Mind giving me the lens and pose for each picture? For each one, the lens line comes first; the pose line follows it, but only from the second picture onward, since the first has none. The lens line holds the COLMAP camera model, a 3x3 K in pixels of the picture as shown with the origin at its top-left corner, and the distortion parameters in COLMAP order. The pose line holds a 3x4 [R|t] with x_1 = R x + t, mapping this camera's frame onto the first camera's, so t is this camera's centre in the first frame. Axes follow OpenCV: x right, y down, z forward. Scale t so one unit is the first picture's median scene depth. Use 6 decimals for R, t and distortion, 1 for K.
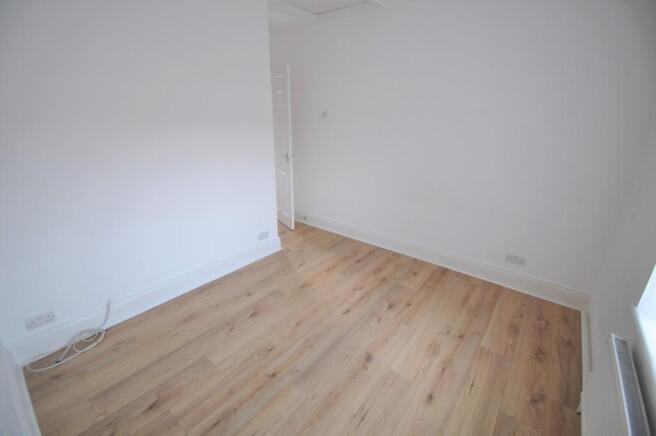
lens RADIAL K [[285.4, 0, 322.5], [0, 285.4, 217.5], [0, 0, 1]] dist [0.003587, -0.013871]
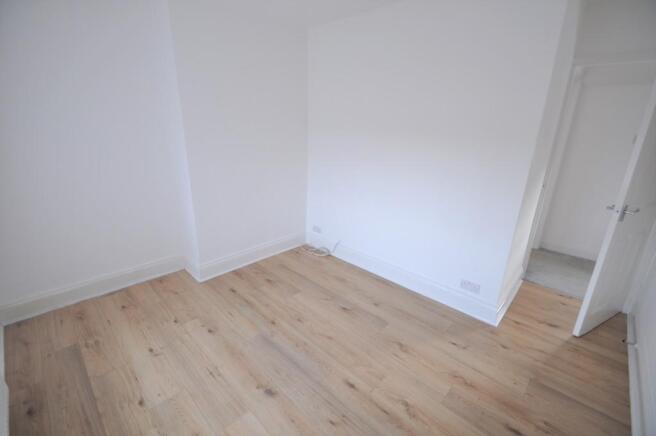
lens RADIAL K [[285.4, 0, 322.5], [0, 285.4, 217.5], [0, 0, 1]] dist [0.003587, -0.013871]
pose [[-0.093470, 0.292588, -0.951659, 0.730416], [-0.358338, 0.881902, 0.306337, -0.278543], [0.928901, 0.369649, 0.022414, 0.819037]]
